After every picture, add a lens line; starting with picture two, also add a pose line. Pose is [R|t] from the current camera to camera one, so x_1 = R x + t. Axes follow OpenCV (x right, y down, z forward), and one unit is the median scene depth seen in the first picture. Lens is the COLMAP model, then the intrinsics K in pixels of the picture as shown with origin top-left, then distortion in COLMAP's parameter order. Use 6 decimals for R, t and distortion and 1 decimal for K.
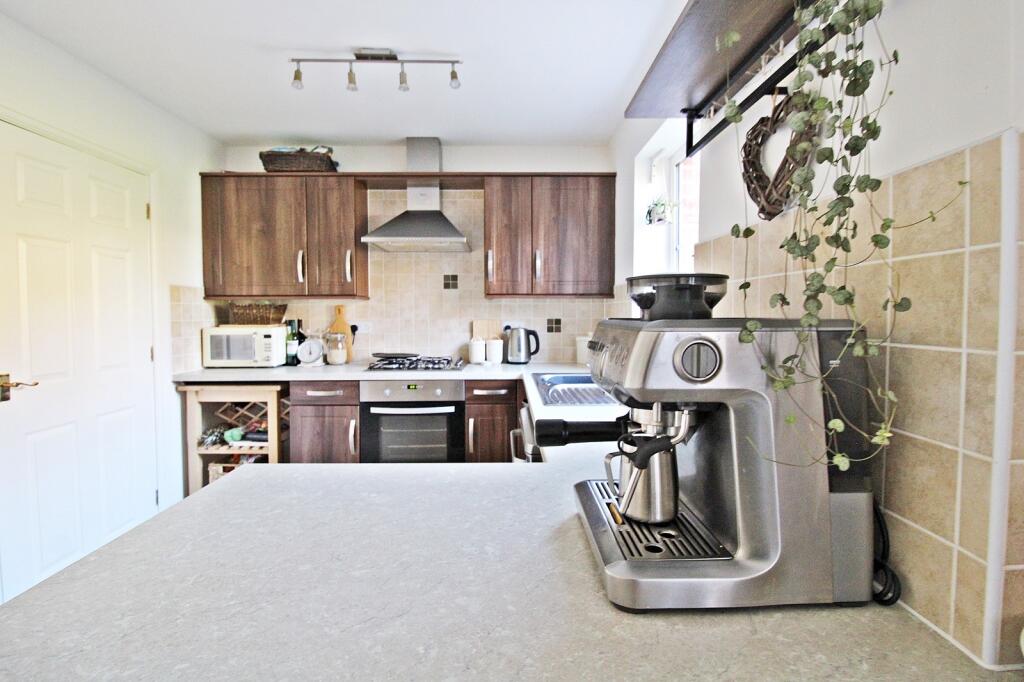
lens RADIAL K [[490.5, 0, 513.4], [0, 490.5, 331.4], [0, 0, 1]] dist [-0.011423, -0.000139]
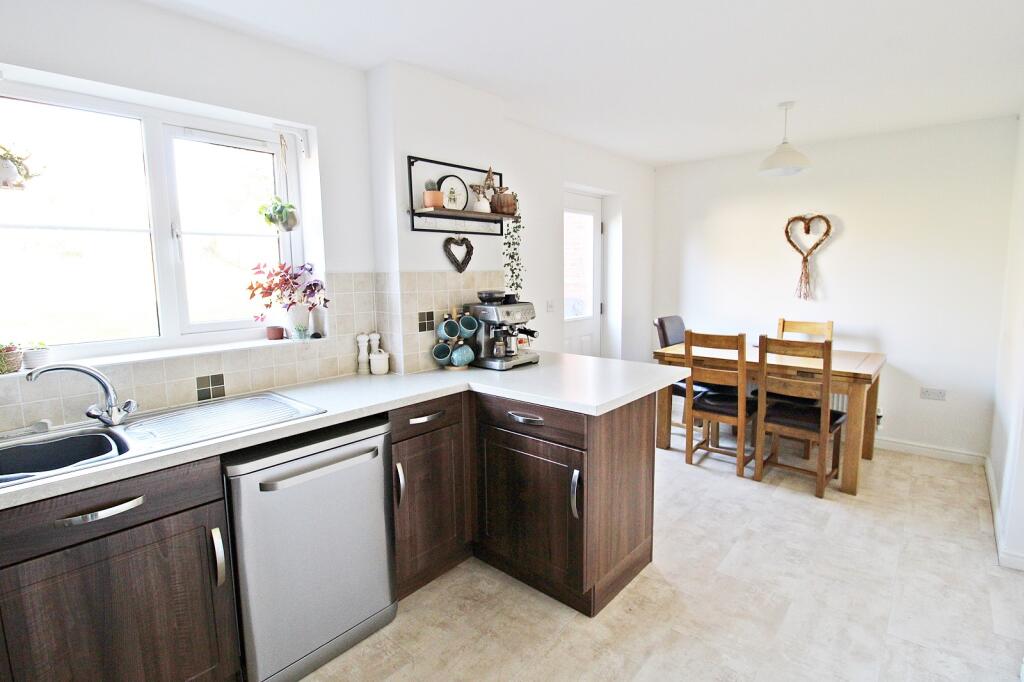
lens RADIAL K [[490.5, 0, 513.4], [0, 490.5, 331.4], [0, 0, 1]] dist [-0.011423, -0.000139]
pose [[-0.745459, -0.089593, 0.660503, -0.514812], [0.026504, 0.986158, 0.163679, -0.100219], [-0.666025, 0.139522, -0.732765, 0.858589]]
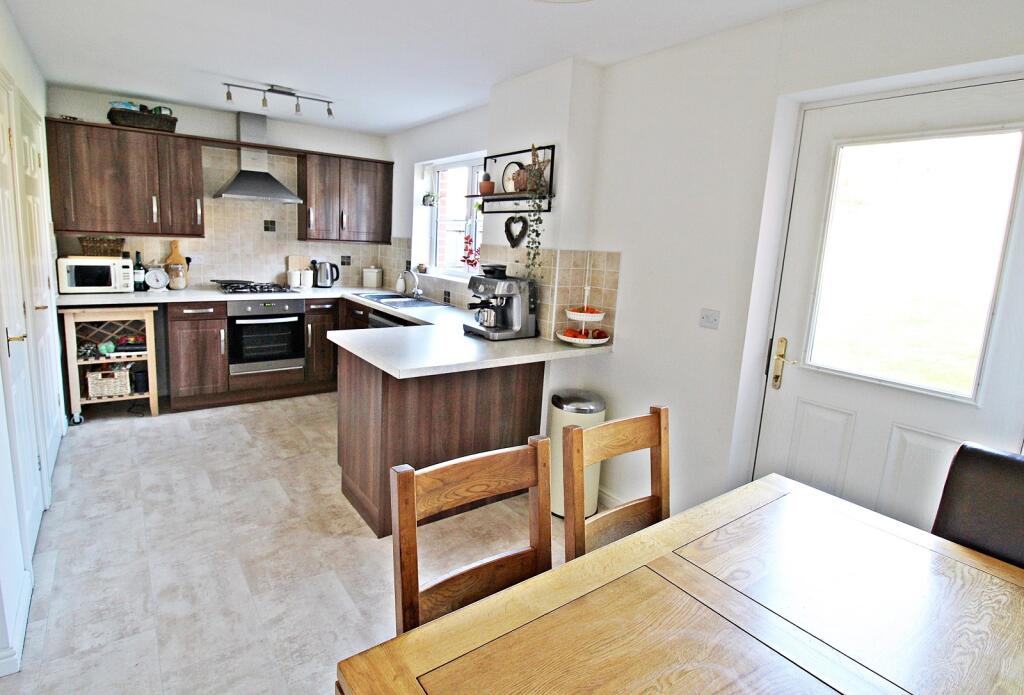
lens RADIAL K [[529.5, 0, 490.9], [0, 529.5, 326.6], [0, 0, 1]] dist [0.002732, -0.013032]
pose [[0.824544, -0.050784, 0.563514, -0.500604], [-0.031102, 0.990390, 0.134763, -0.047672], [-0.564942, -0.128645, 0.815040, -0.588264]]
